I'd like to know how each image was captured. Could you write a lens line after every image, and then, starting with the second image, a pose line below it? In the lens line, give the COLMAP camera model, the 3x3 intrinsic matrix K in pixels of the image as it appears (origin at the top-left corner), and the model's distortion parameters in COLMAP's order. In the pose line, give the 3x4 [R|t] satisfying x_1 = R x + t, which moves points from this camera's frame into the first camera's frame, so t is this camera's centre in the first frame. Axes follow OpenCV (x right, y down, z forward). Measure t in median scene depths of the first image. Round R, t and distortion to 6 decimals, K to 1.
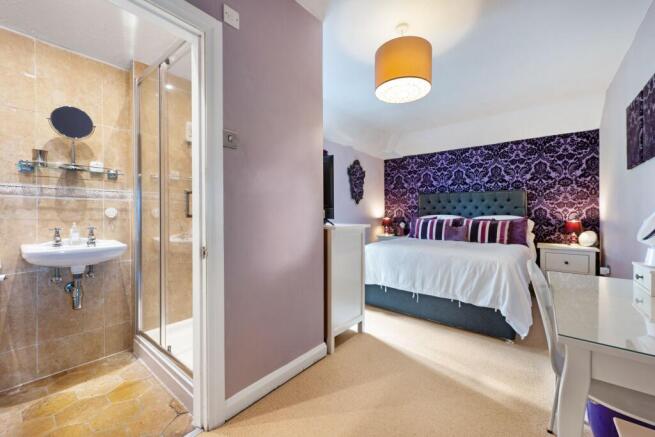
lens RADIAL K [[252.3, 0, 327.9], [0, 252.3, 213.2], [0, 0, 1]] dist [-0.012655, -0.000254]
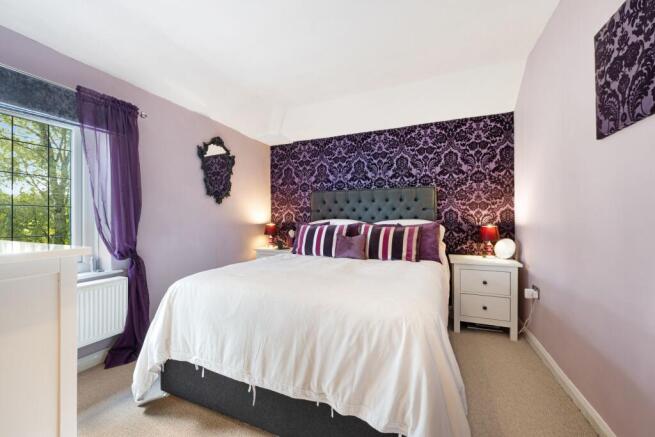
lens RADIAL K [[252.3, 0, 326.5], [0, 252.3, 219.2], [0, 0, 1]] dist [-0.012655, -0.000254]
pose [[0.956358, -0.005746, 0.292141, 0.247687], [0.004621, 0.999979, 0.004542, 0.003423], [-0.292161, -0.002993, 0.956365, 0.364545]]
